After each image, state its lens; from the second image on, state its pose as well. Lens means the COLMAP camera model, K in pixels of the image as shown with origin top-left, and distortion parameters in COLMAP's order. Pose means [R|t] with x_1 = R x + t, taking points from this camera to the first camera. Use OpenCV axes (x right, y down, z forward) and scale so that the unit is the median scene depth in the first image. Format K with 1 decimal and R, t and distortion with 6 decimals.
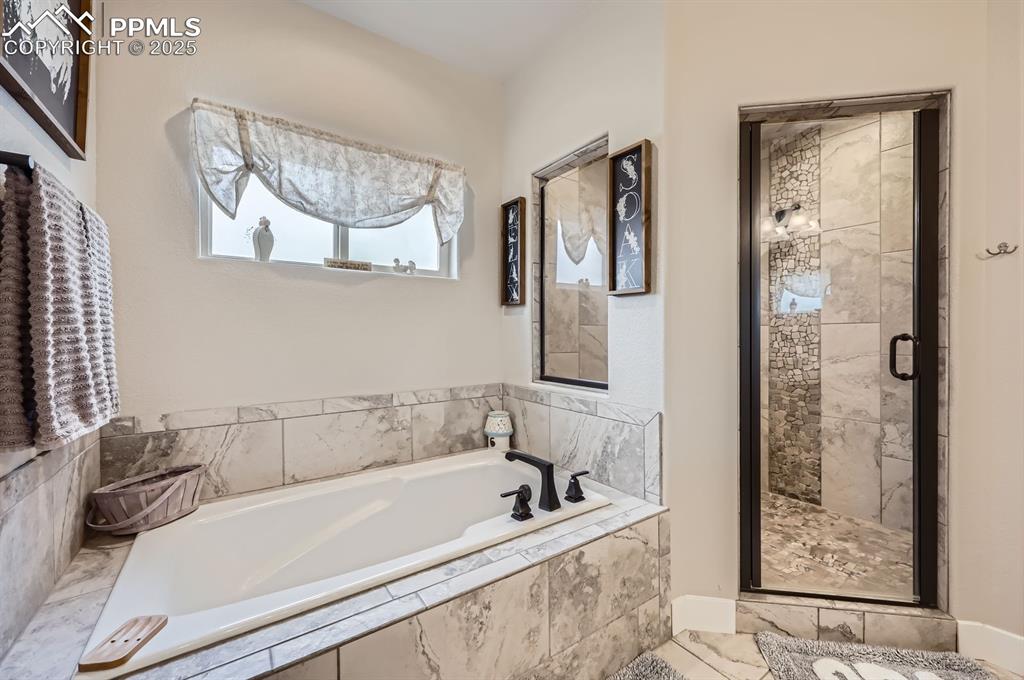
lens RADIAL K [[413.1, 0, 522.4], [0, 413.1, 338.7], [0, 0, 1]] dist [0.000421, -0.000420]
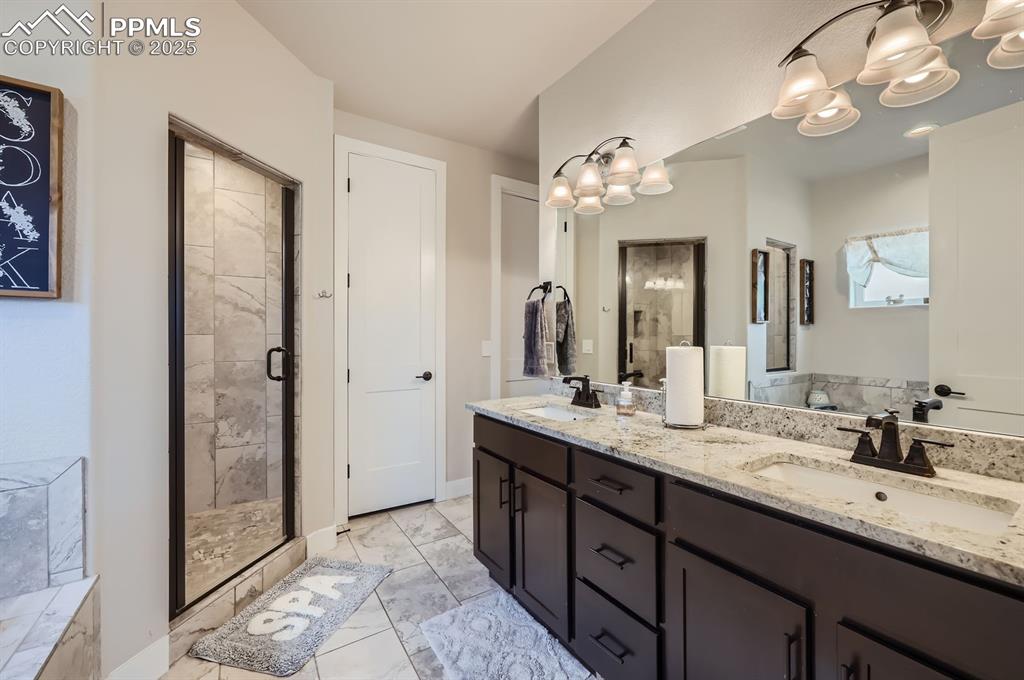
lens RADIAL K [[413.1, 0, 522.1], [0, 413.1, 337.0], [0, 0, 1]] dist [0.000421, -0.000420]
pose [[0.024536, 0.000232, 0.999699, -0.408405], [0.008546, 0.999963, -0.000442, -0.036796], [-0.999662, 0.008554, 0.024533, 0.163880]]
